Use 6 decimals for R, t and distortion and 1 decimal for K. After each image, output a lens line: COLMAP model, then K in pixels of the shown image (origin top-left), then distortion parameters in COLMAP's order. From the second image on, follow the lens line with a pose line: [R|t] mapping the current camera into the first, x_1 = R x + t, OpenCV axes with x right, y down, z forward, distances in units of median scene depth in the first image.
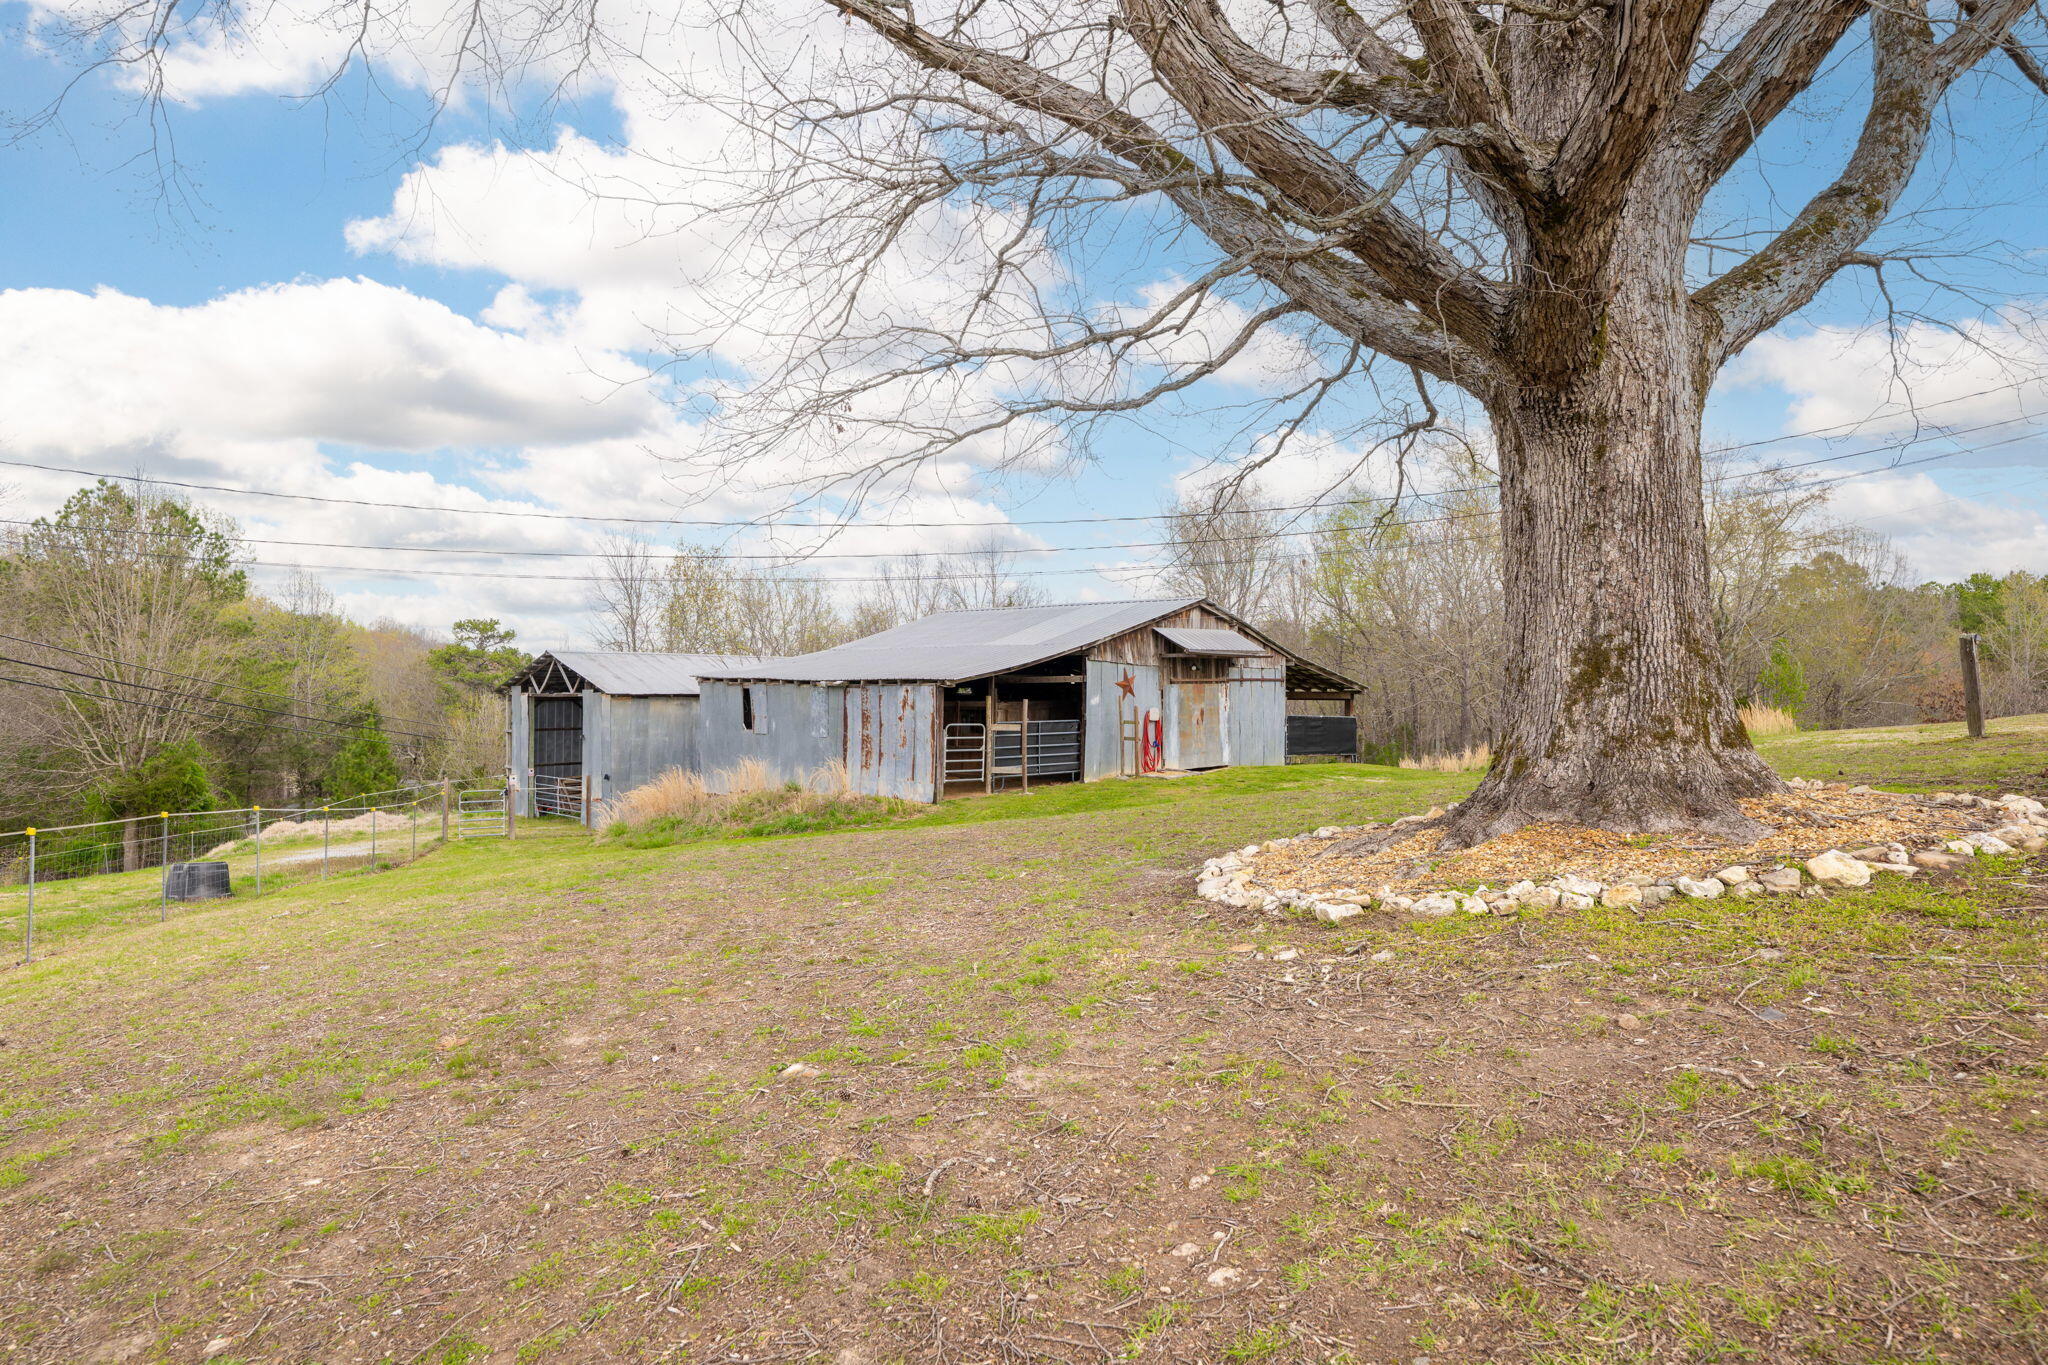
lens RADIAL K [[1065.6, 0, 1024.0], [0, 1065.6, 682.5], [0, 0, 1]] dist [0.000131, 0.000116]
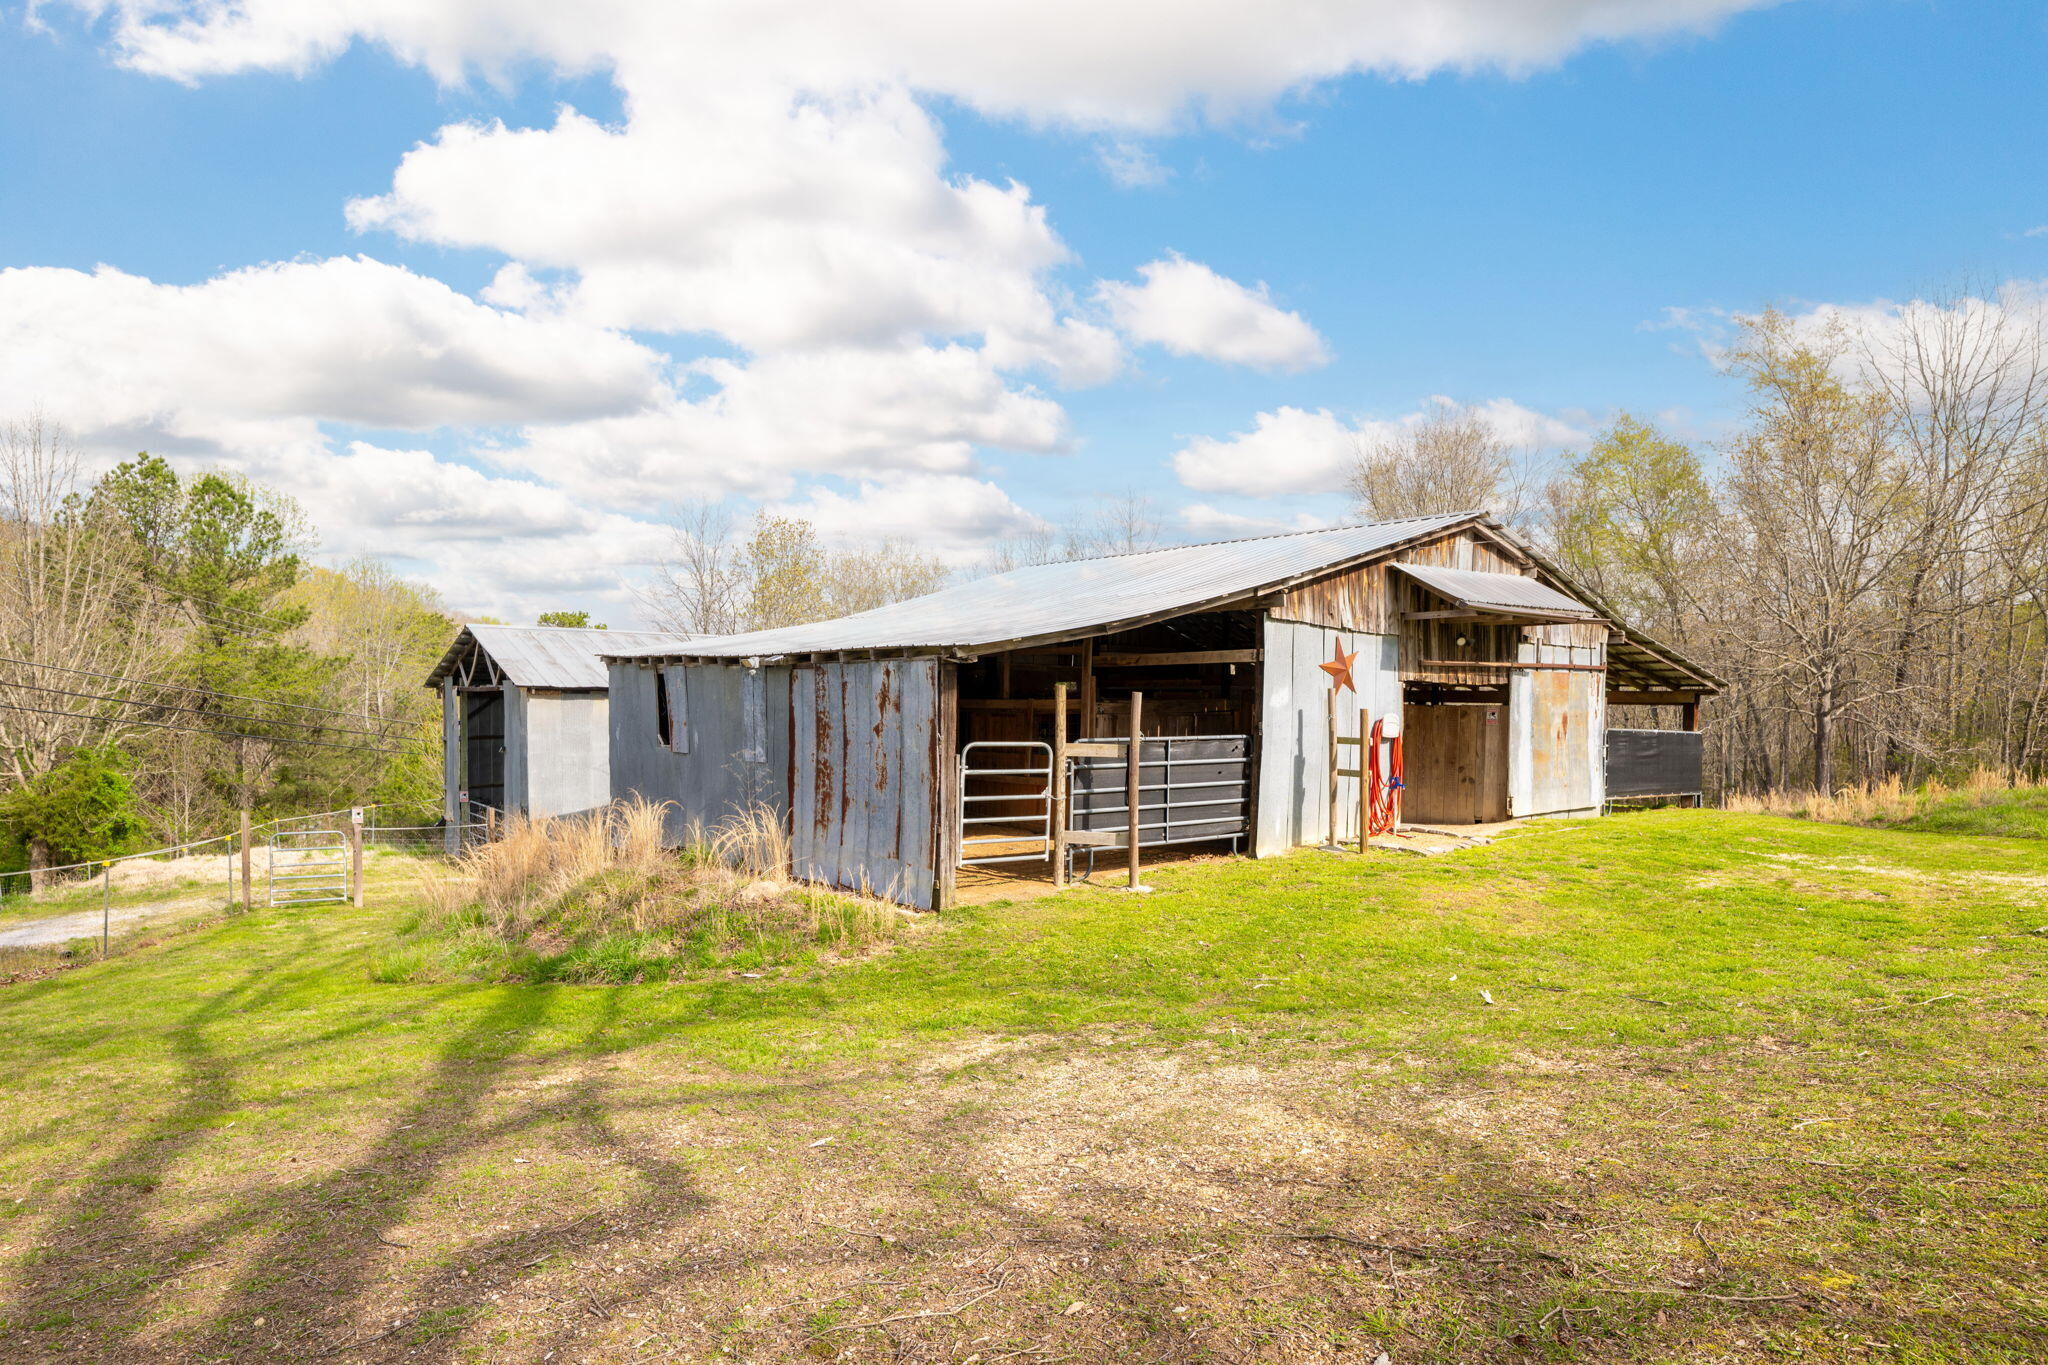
lens RADIAL K [[1065.6, 0, 1024.0], [0, 1065.6, 682.5], [0, 0, 1]] dist [0.000131, 0.000116]
pose [[0.989261, 0.004939, -0.146078, 0.019643], [-0.005917, 0.999963, -0.006260, 0.013371], [0.146041, 0.007057, 0.989253, 0.476263]]
